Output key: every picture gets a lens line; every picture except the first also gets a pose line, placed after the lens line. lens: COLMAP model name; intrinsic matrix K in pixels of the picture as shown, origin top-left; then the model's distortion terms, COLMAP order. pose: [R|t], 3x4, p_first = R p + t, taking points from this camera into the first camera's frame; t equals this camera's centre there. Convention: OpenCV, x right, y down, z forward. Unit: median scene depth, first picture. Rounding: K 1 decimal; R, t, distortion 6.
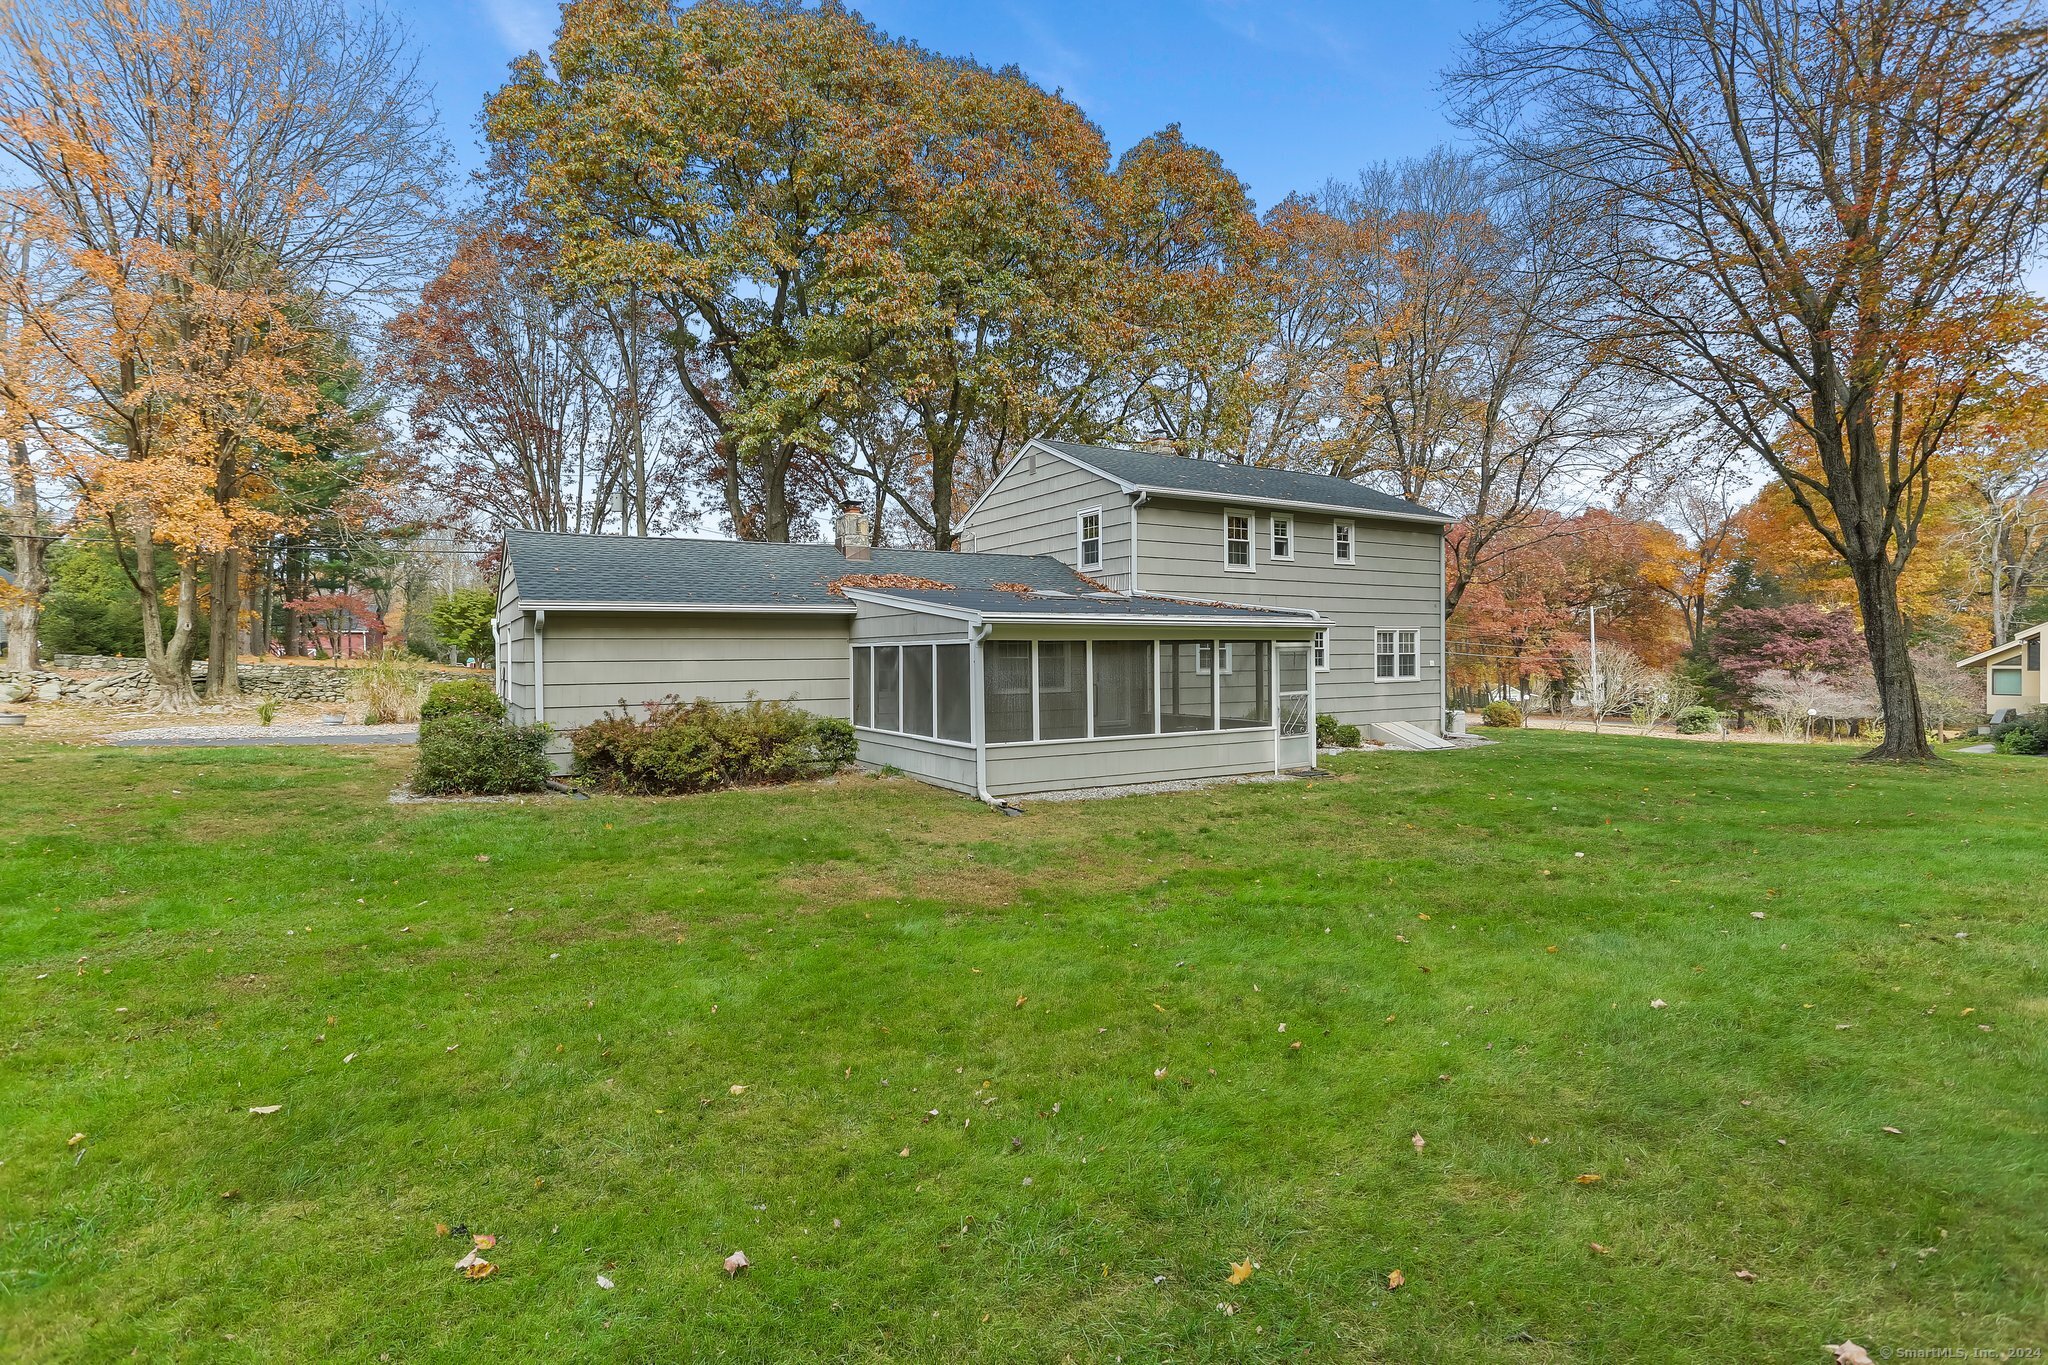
lens RADIAL K [[979.8, 0, 1003.4], [0, 979.8, 669.2], [0, 0, 1]] dist [-0.053363, 0.034234]
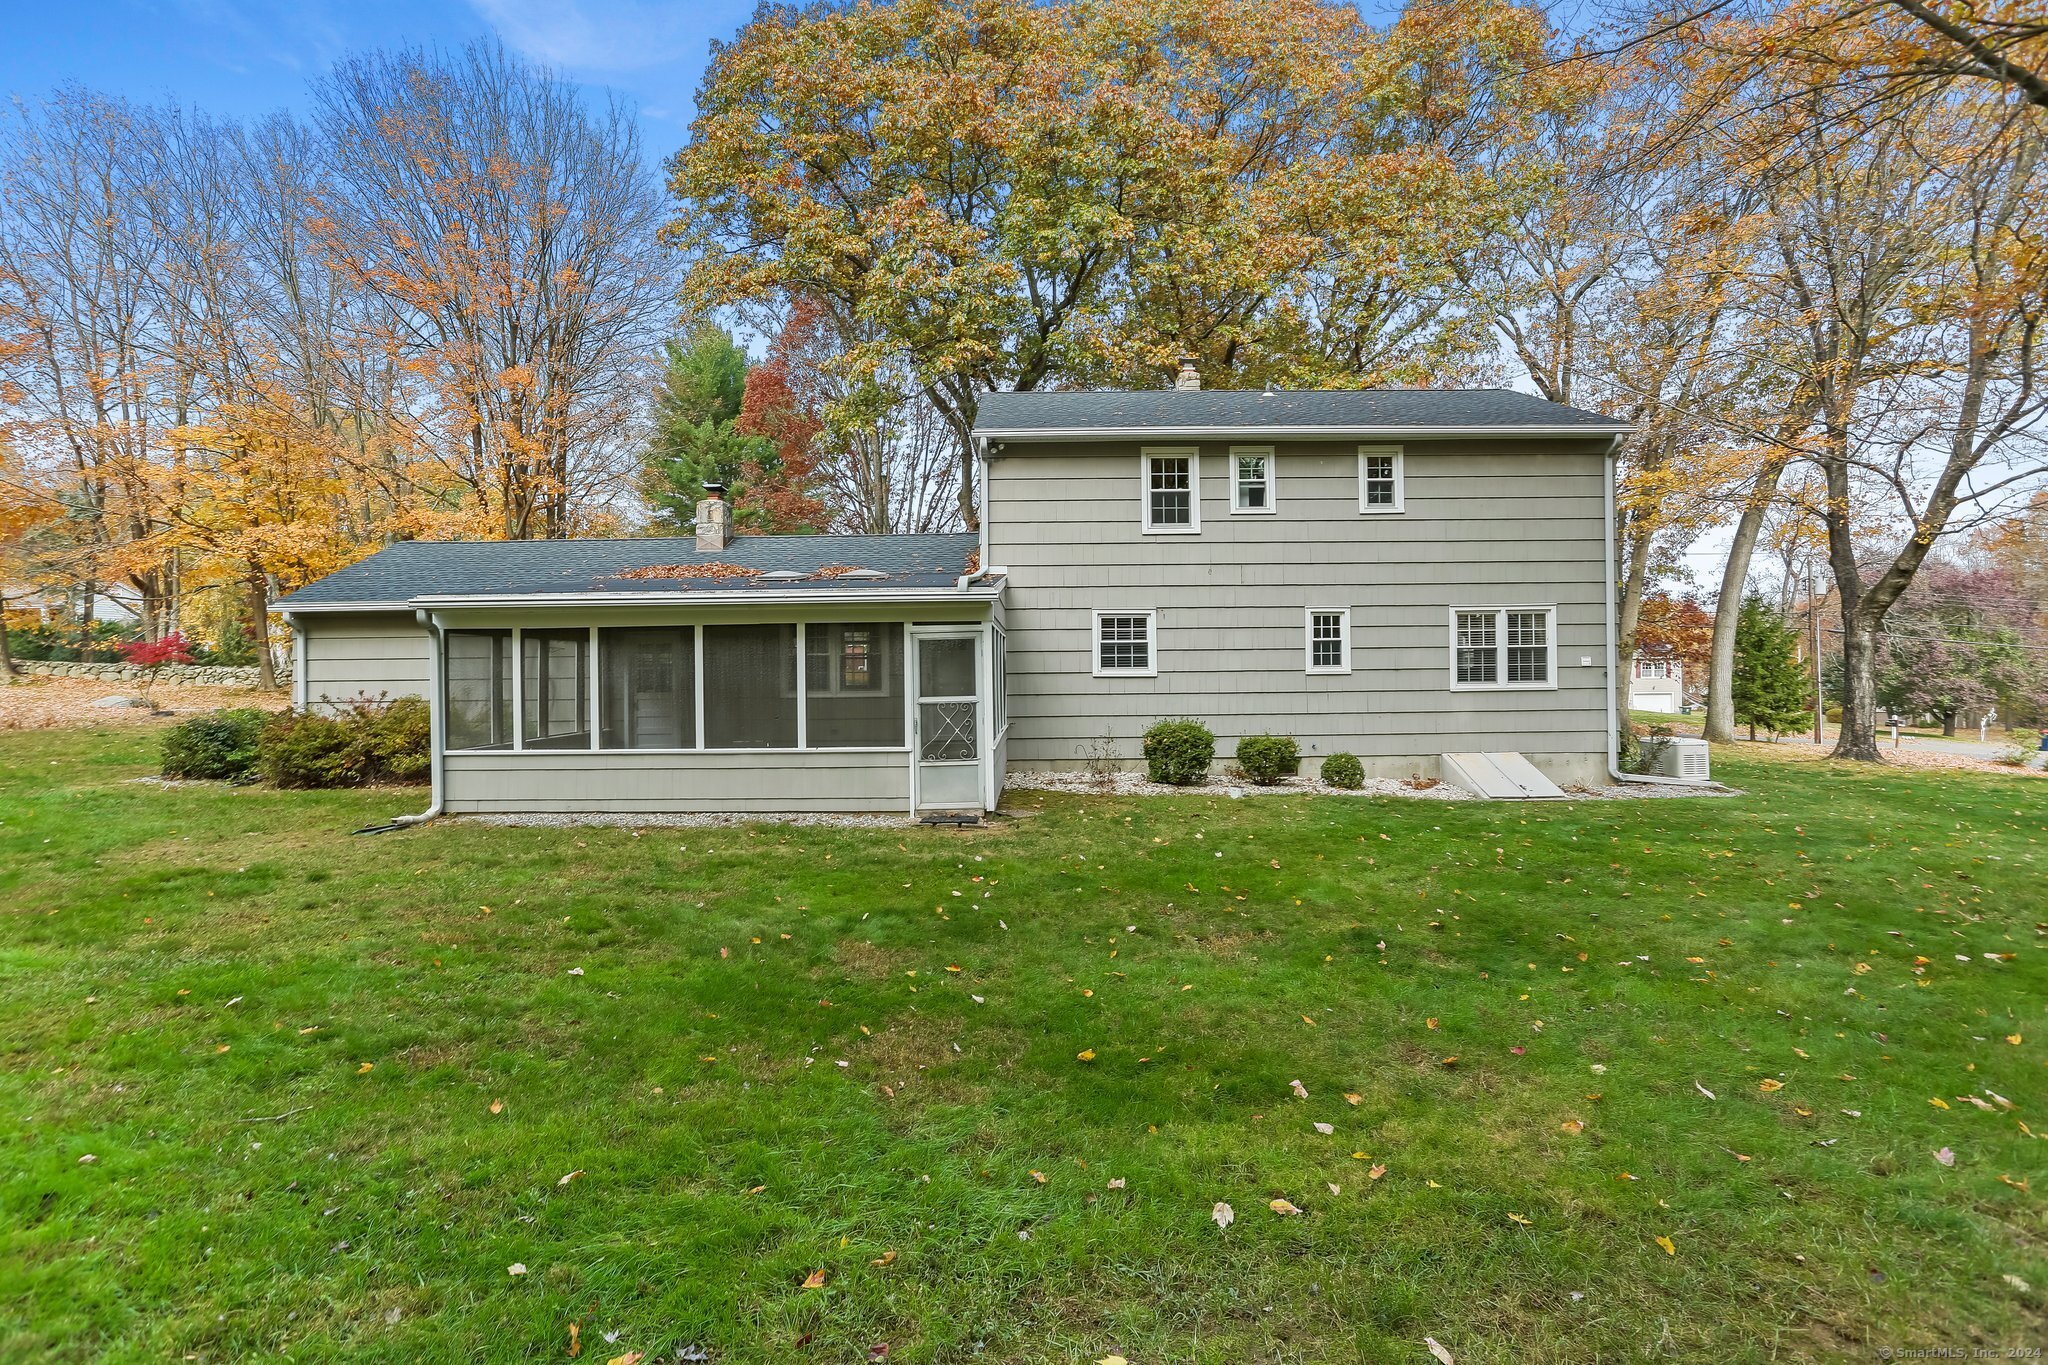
lens RADIAL K [[979.8, 0, 1003.4], [0, 979.8, 669.2], [0, 0, 1]] dist [-0.053363, 0.034234]
pose [[0.861896, -0.003143, -0.507075, 0.488375], [-0.003403, 0.999922, -0.011981, 0.008714], [0.507073, 0.012052, 0.861819, 0.311551]]
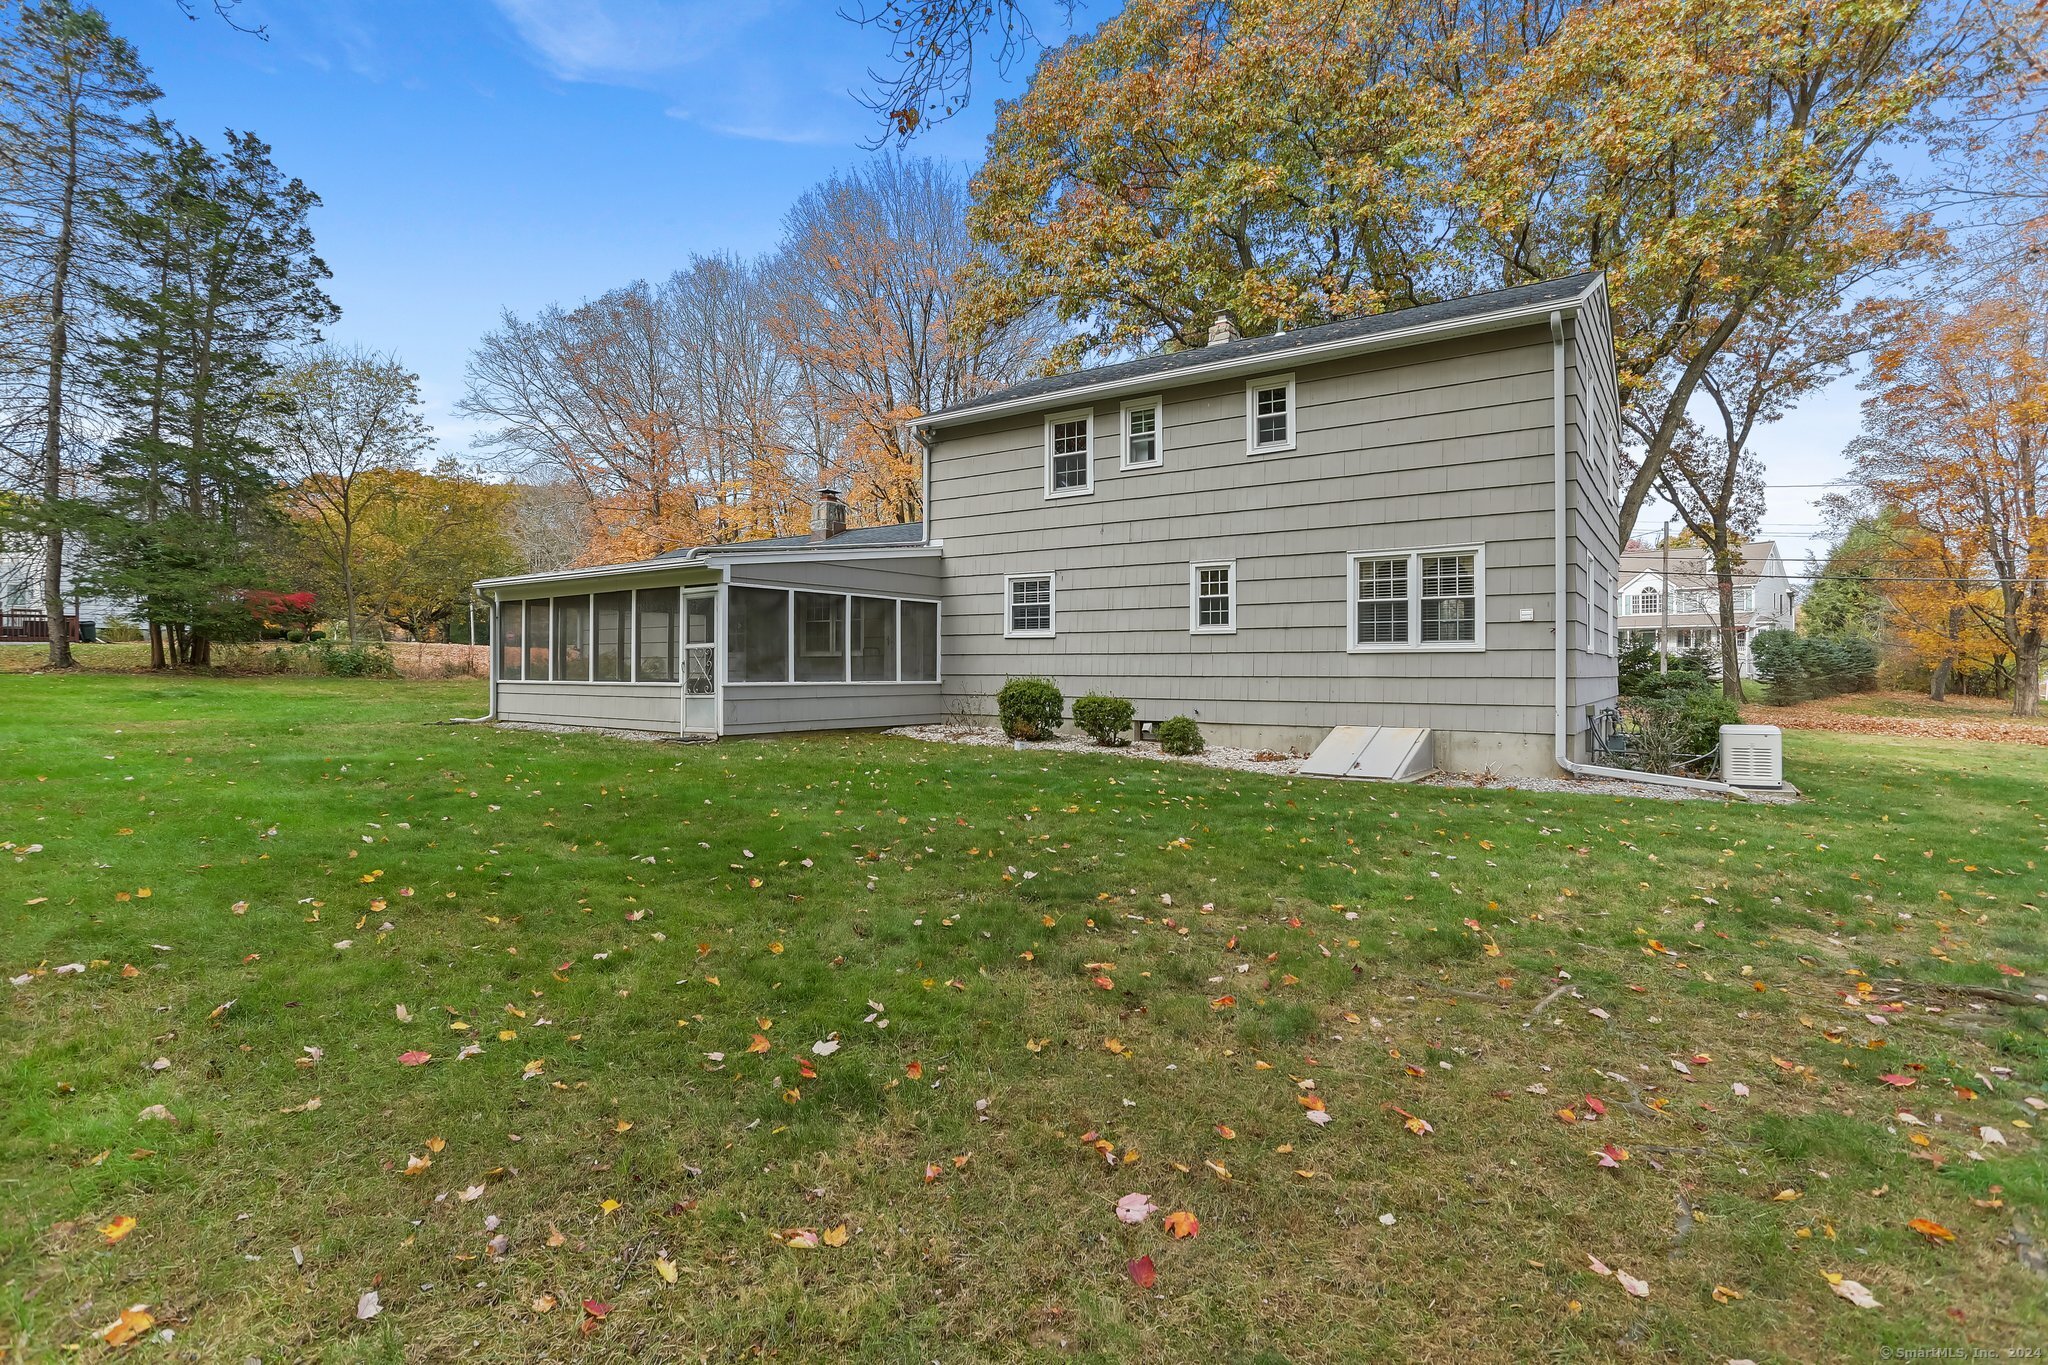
lens RADIAL K [[979.8, 0, 1003.4], [0, 979.8, 669.2], [0, 0, 1]] dist [-0.053363, 0.034234]
pose [[0.417984, 0.008902, -0.908411, 0.865414], [-0.018924, 0.999820, 0.001090, 0.028435], [0.908257, 0.016735, 0.418077, 0.637433]]
